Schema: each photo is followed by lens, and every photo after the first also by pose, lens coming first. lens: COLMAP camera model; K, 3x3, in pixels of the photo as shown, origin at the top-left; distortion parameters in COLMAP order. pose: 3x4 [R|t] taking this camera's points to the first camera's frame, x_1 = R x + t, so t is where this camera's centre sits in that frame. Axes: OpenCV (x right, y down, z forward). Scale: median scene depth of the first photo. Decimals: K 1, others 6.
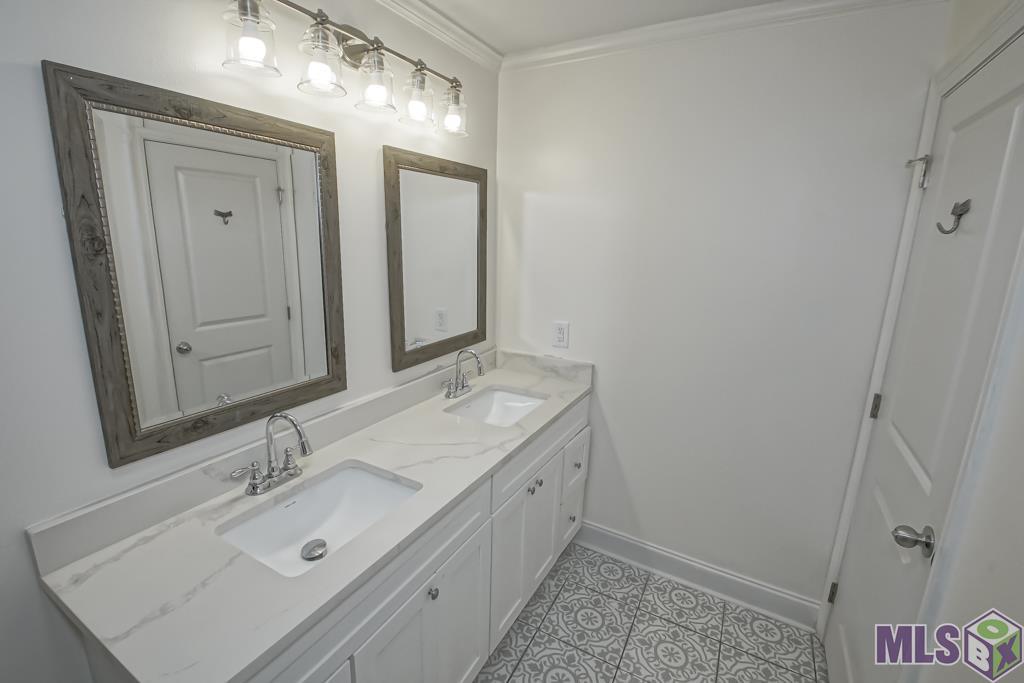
lens RADIAL K [[474.6, 0, 488.9], [0, 474.6, 340.7], [0, 0, 1]] dist [-0.031909, -0.000690]
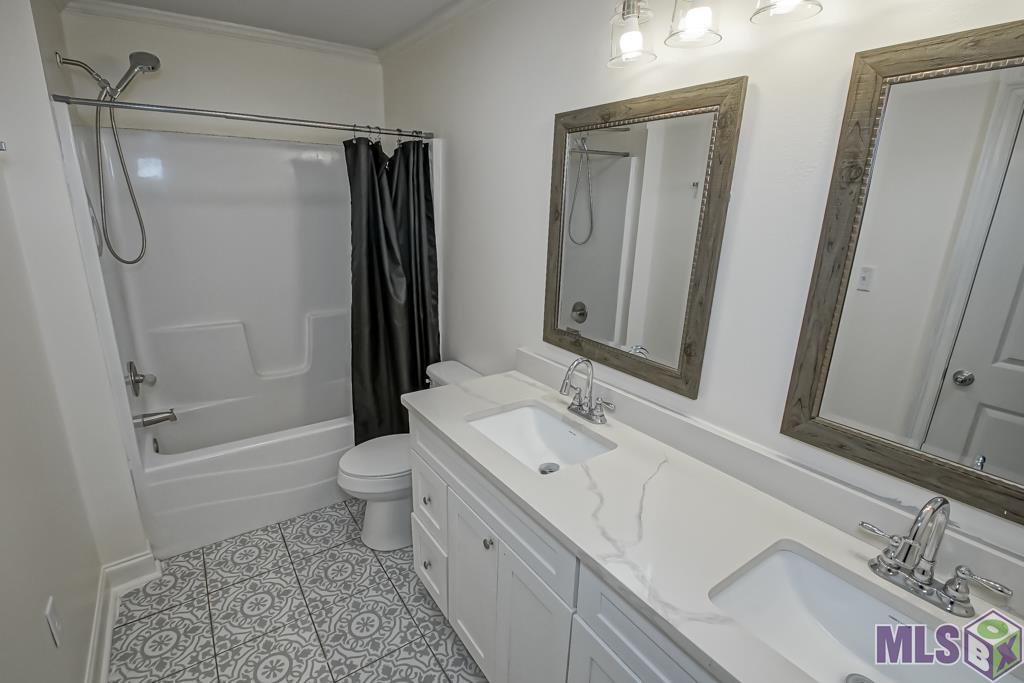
lens RADIAL K [[474.6, 0, 488.9], [0, 474.6, 340.7], [0, 0, 1]] dist [-0.031909, -0.000690]
pose [[-0.466463, 0.207372, -0.859889, 0.721085], [-0.221075, 0.913946, 0.340335, -0.251943], [0.856469, 0.348853, -0.380477, 1.277536]]
